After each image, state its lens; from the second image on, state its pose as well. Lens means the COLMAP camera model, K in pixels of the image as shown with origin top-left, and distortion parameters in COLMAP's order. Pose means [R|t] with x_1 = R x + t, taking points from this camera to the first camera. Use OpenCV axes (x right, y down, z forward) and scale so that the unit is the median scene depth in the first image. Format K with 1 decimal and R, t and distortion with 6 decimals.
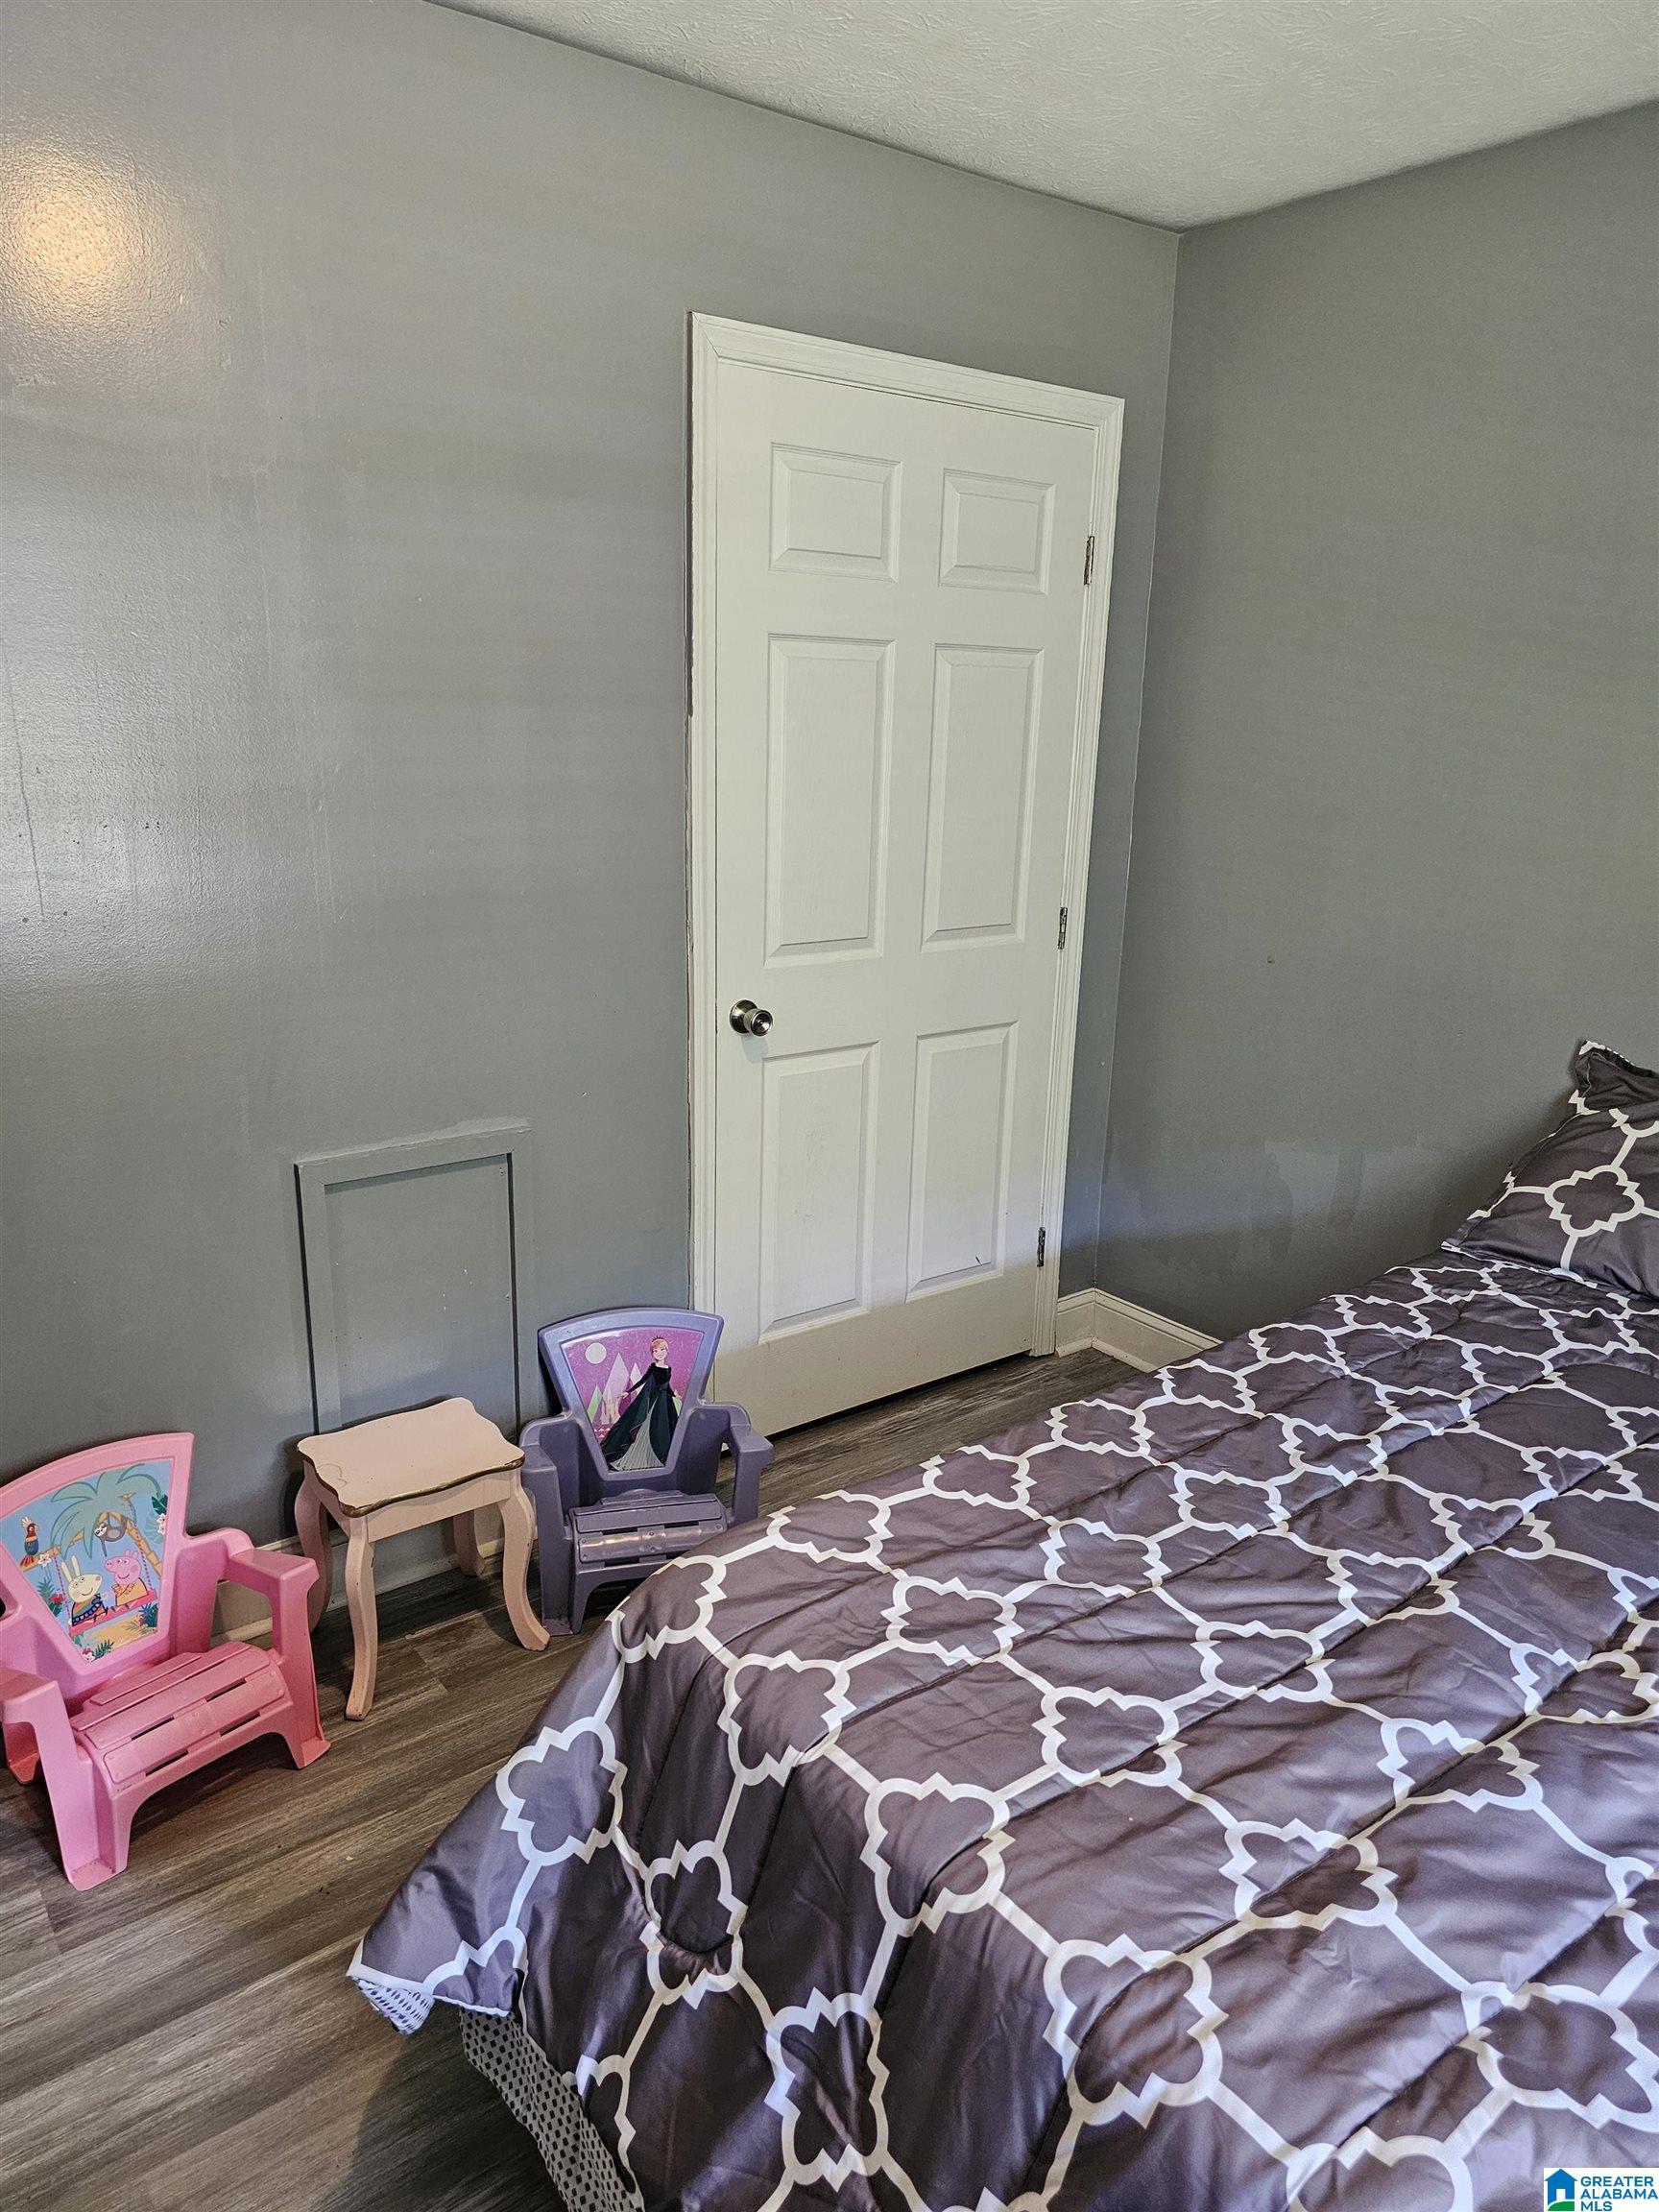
lens RADIAL K [[1481.5, 0, 828.5], [0, 1481.5, 1103.2], [0, 0, 1]] dist [0.062317, -0.042646]
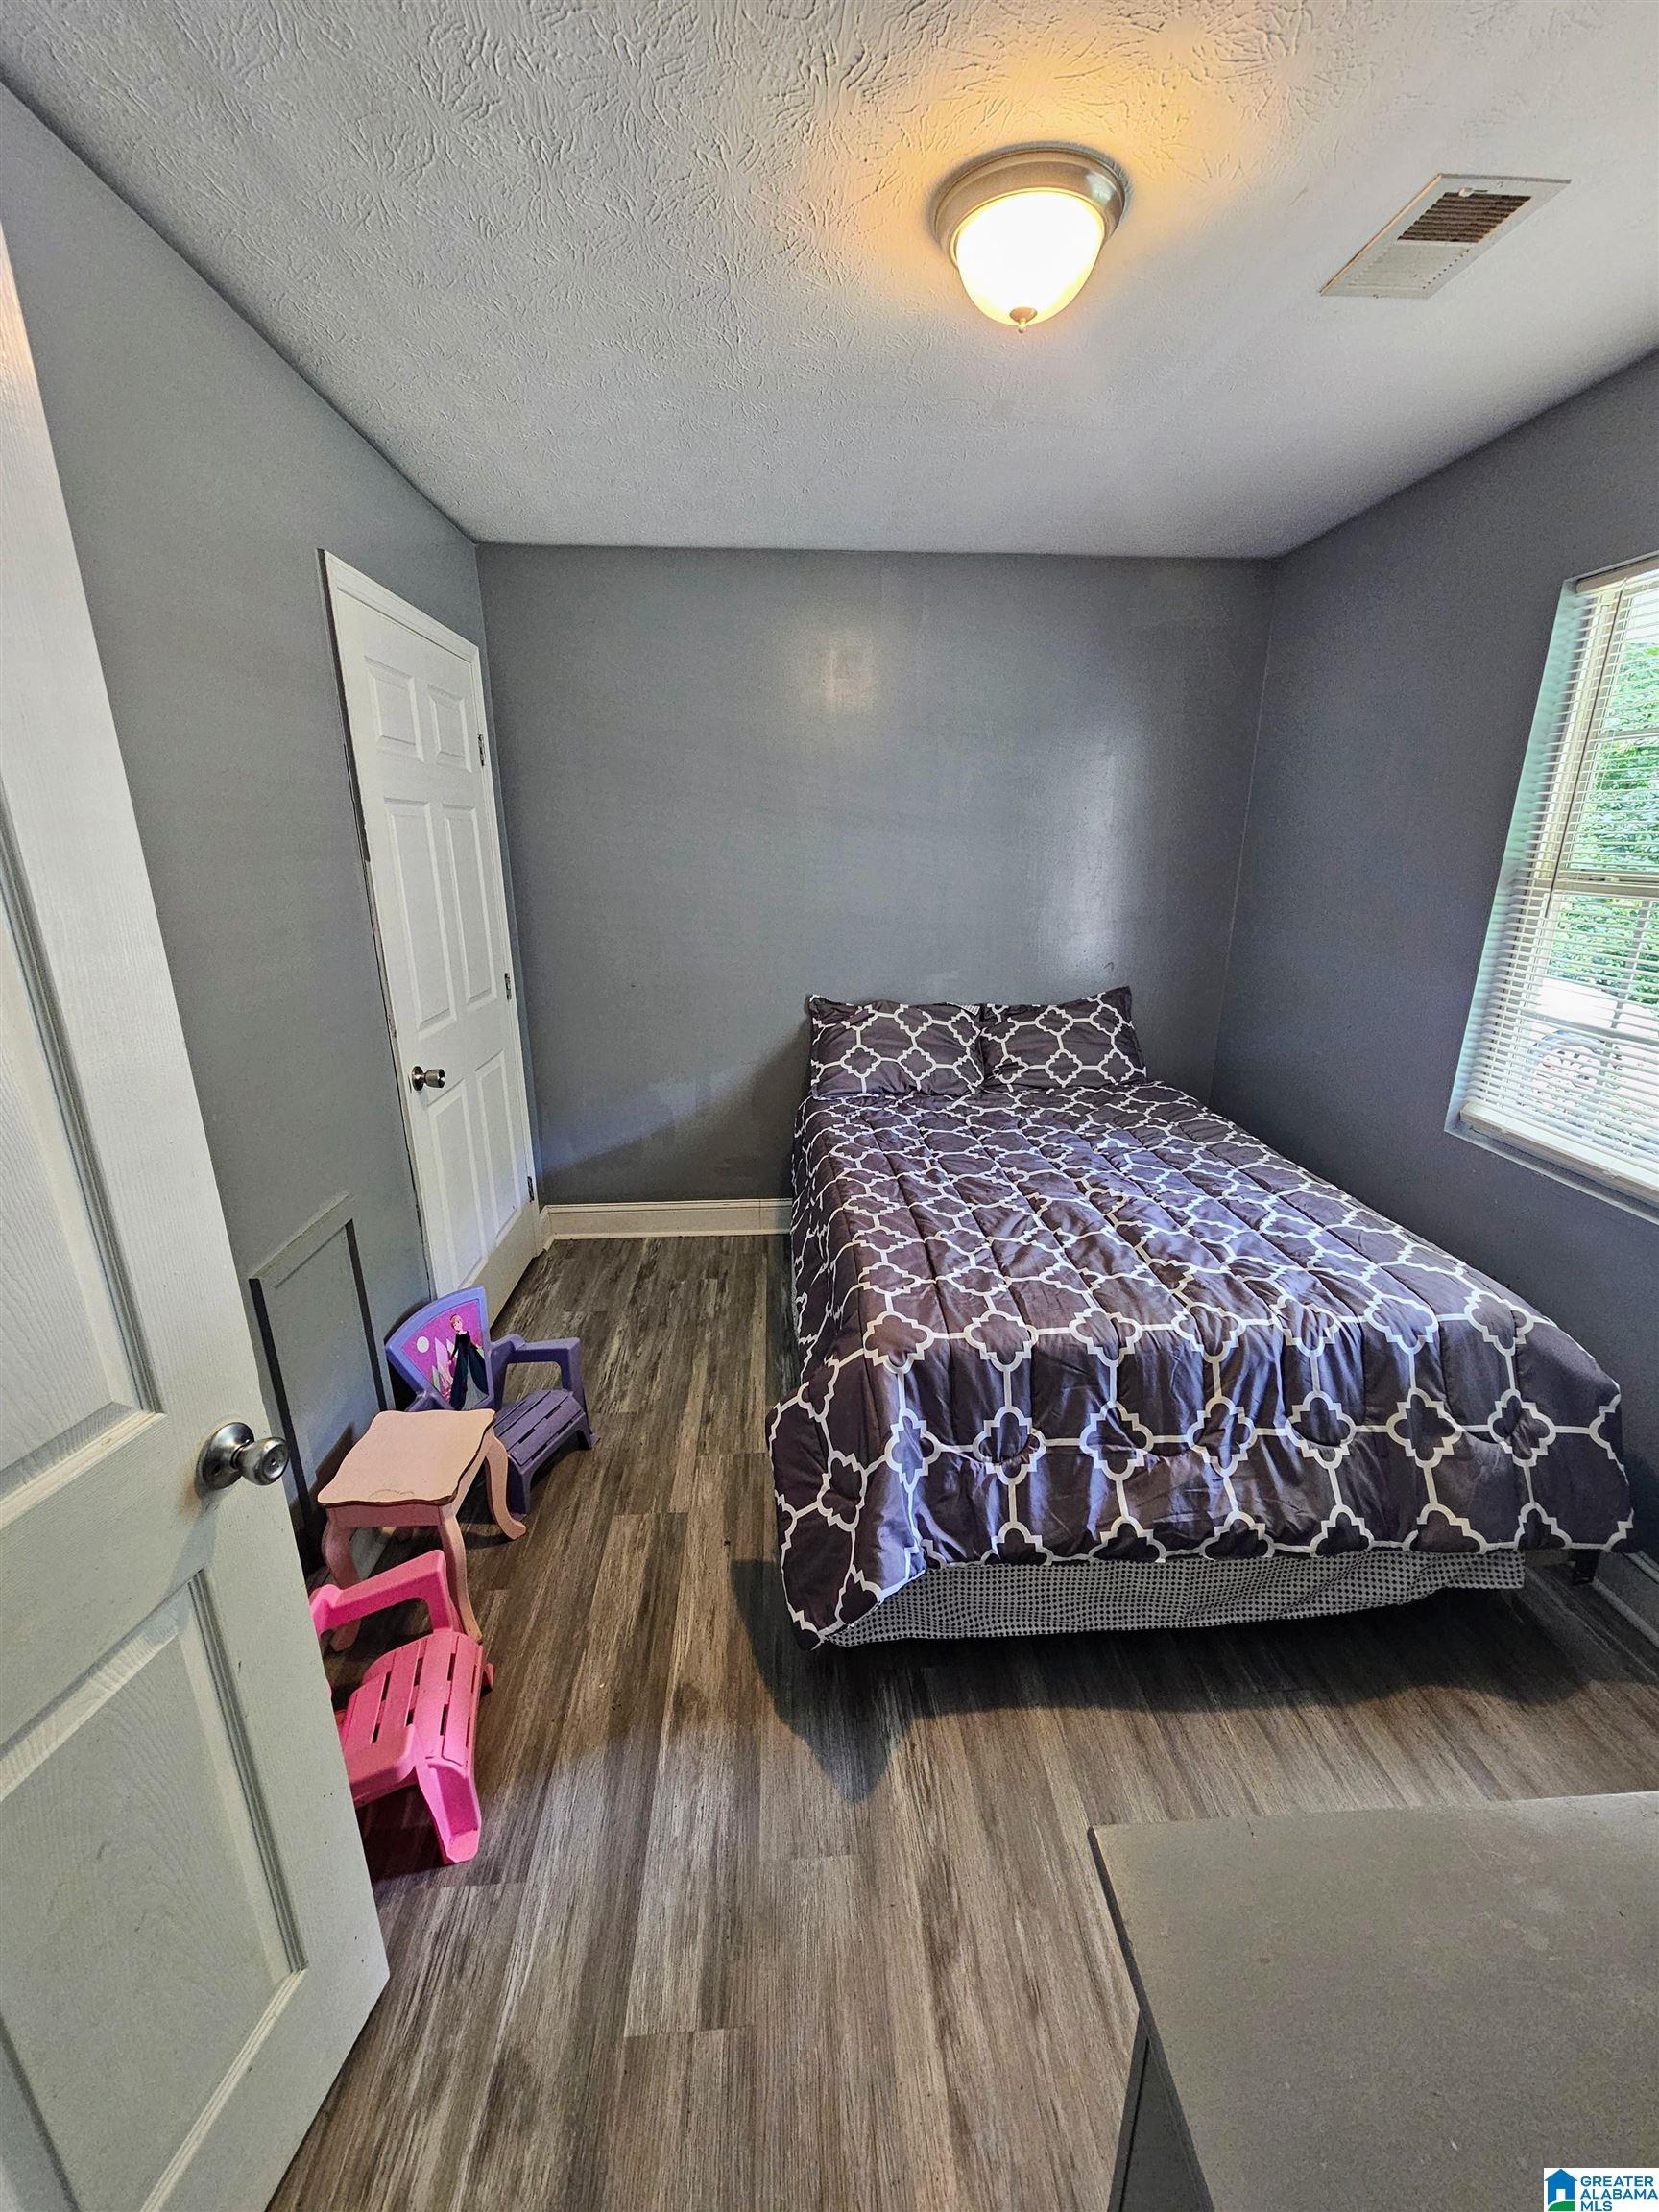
lens RADIAL K [[914.5, 0, 827.0], [0, 914.5, 1126.6], [0, 0, 1]] dist [0.009819, -0.000095]
pose [[0.558506, -0.274507, 0.782763, -0.891873], [0.232690, 0.957613, 0.169799, -0.123217], [-0.796195, 0.087307, 0.598708, 0.324704]]
